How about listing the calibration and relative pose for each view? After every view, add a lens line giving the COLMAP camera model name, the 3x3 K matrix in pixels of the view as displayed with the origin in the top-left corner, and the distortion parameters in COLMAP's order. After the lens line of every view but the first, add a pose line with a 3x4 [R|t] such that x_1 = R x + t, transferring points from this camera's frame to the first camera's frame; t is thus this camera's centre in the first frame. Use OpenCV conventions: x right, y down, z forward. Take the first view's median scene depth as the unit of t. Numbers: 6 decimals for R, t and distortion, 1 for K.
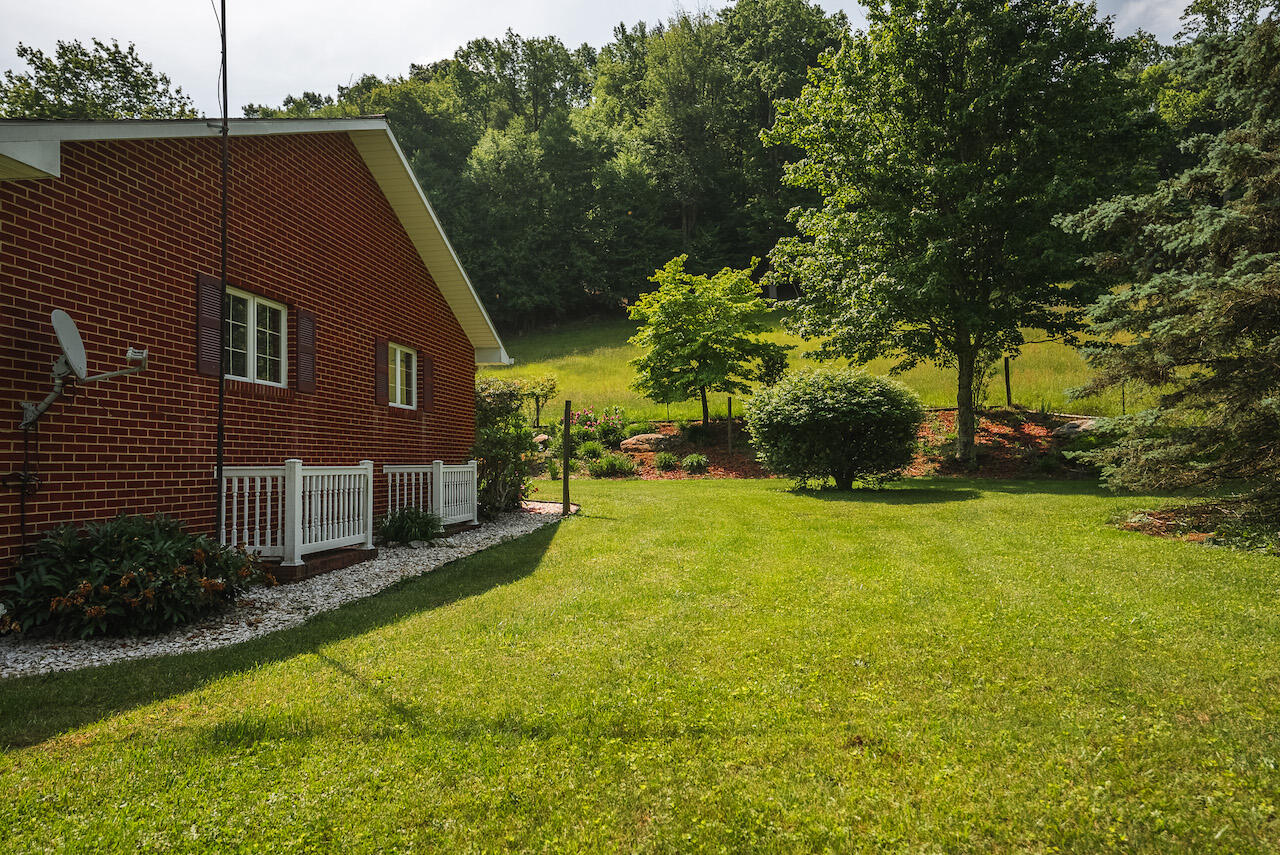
lens RADIAL K [[857.9, 0, 640.5], [0, 857.9, 441.7], [0, 0, 1]] dist [0.009594, 0.003494]
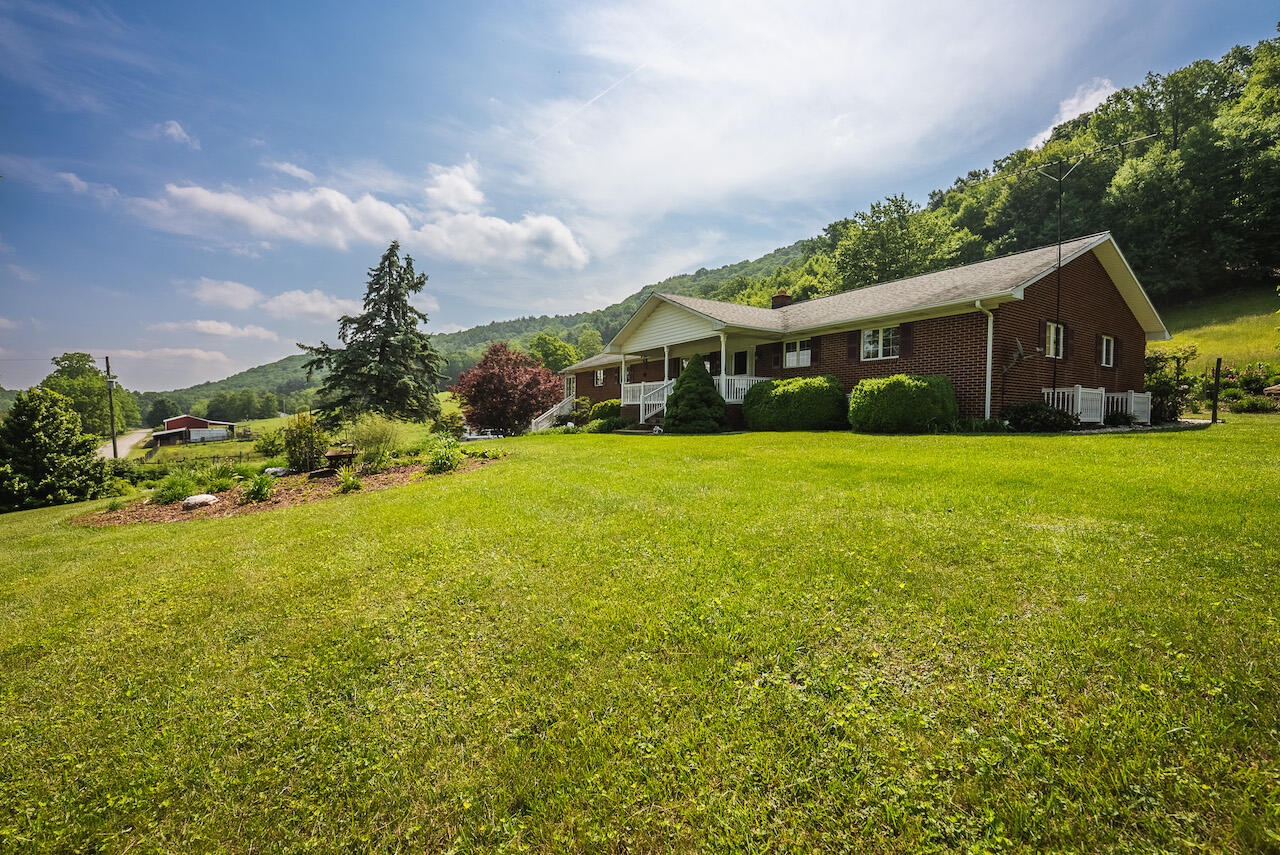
lens RADIAL K [[531.7, 0, 642.3], [0, 531.7, 435.5], [0, 0, 1]] dist [-0.029182, 0.005845]
pose [[0.621036, 0.044216, -0.782534, 0.004164], [0.006774, 0.998067, 0.061770, 0.009260], [0.783753, -0.043662, 0.619536, -0.146259]]
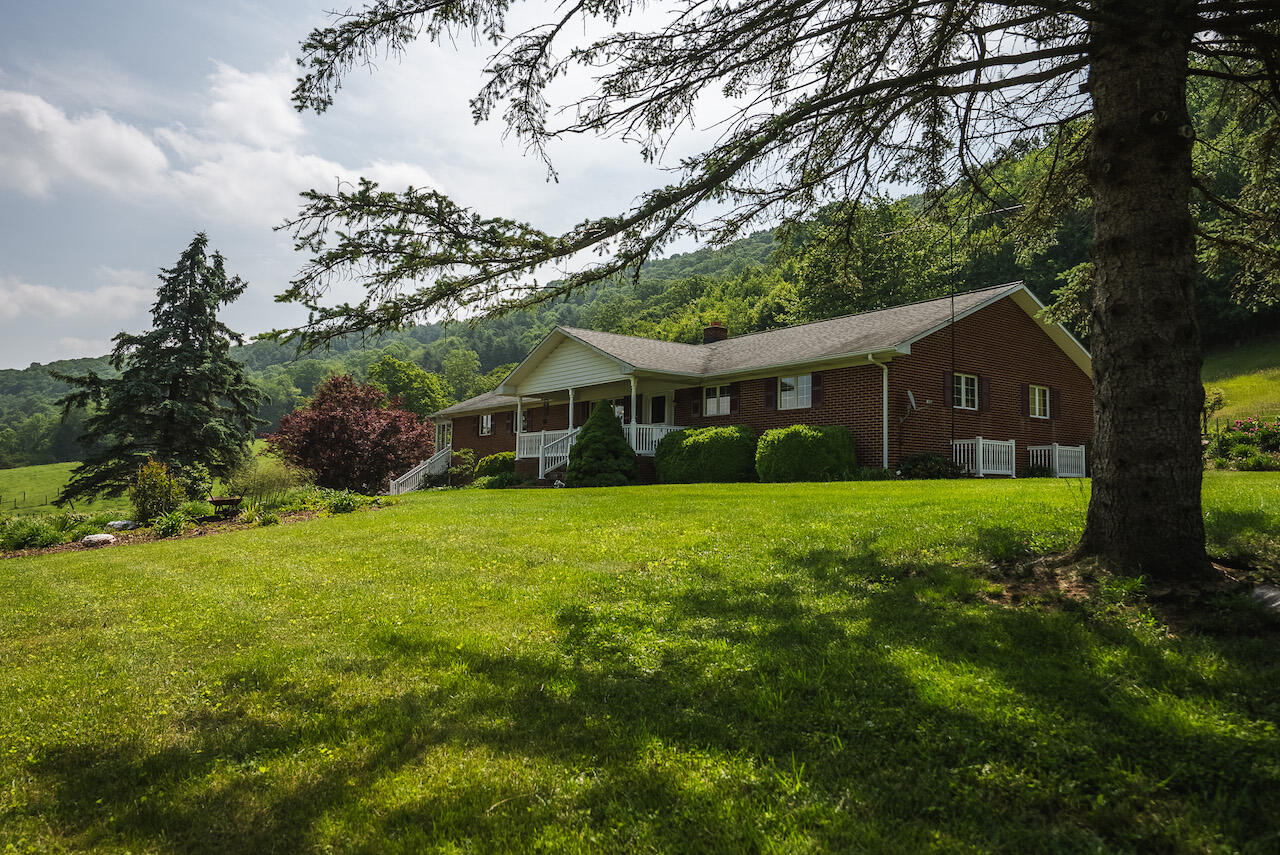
lens RADIAL K [[857.9, 0, 640.5], [0, 857.9, 441.7], [0, 0, 1]] dist [0.009594, 0.003494]
pose [[0.704673, -0.020005, -0.709250, 0.102541], [0.000148, 0.999607, -0.028048, 0.015256], [0.709532, 0.019660, 0.704398, -0.222686]]
